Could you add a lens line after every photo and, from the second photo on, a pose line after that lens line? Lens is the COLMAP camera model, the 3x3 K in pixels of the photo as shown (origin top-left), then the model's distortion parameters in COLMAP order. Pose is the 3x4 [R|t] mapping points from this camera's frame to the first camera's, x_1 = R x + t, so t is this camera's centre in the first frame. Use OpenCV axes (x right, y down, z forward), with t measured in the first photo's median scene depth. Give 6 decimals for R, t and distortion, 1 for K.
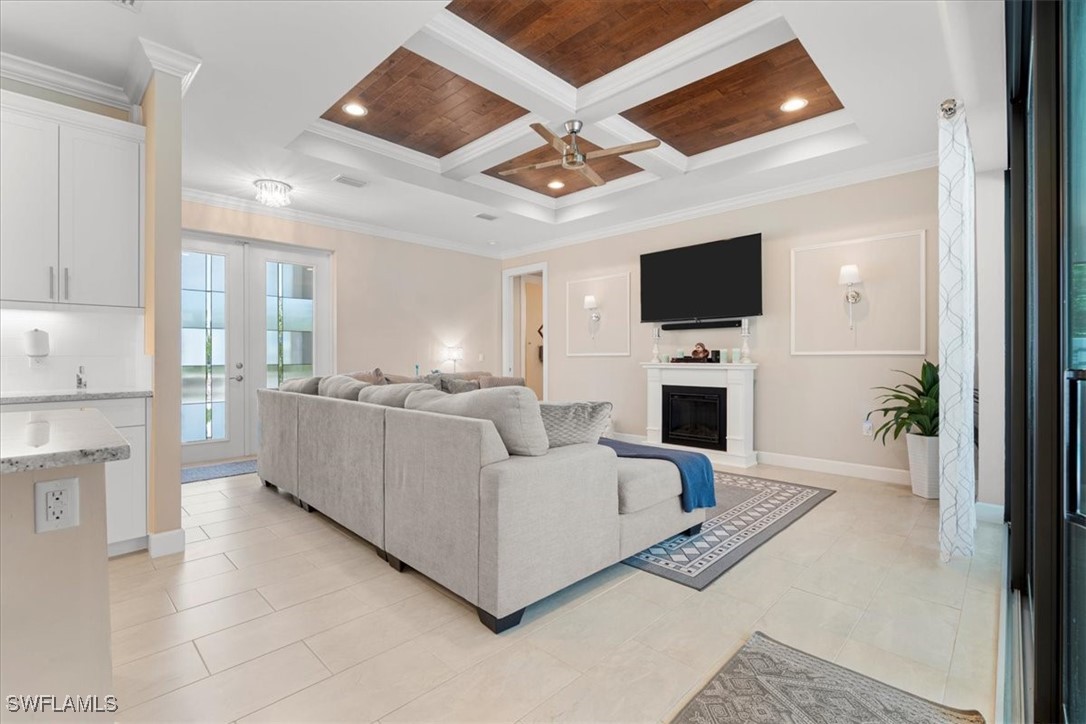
lens RADIAL K [[486.1, 0, 547.0], [0, 486.1, 360.2], [0, 0, 1]] dist [-0.001635, 0.000895]
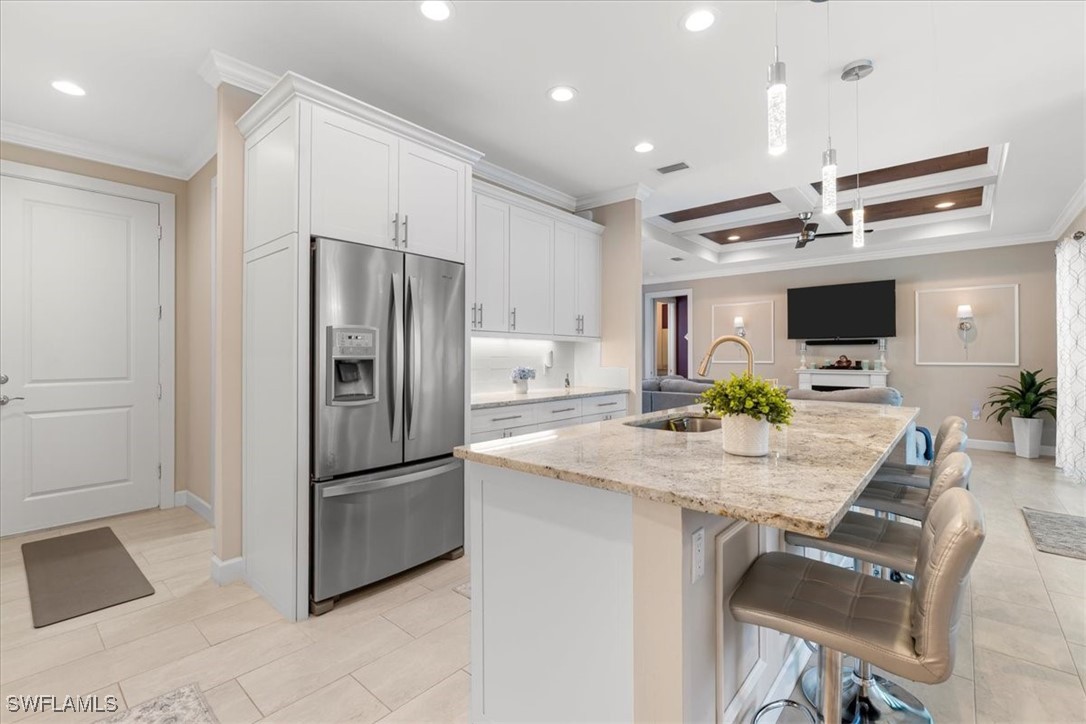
lens RADIAL K [[486.1, 0, 548.8], [0, 486.1, 355.2], [0, 0, 1]] dist [-0.001635, 0.000895]
pose [[0.998648, 0.004062, 0.051814, -0.620509], [-0.003494, 0.999933, -0.011046, -0.018082], [-0.051856, 0.010850, 0.998596, -0.358116]]
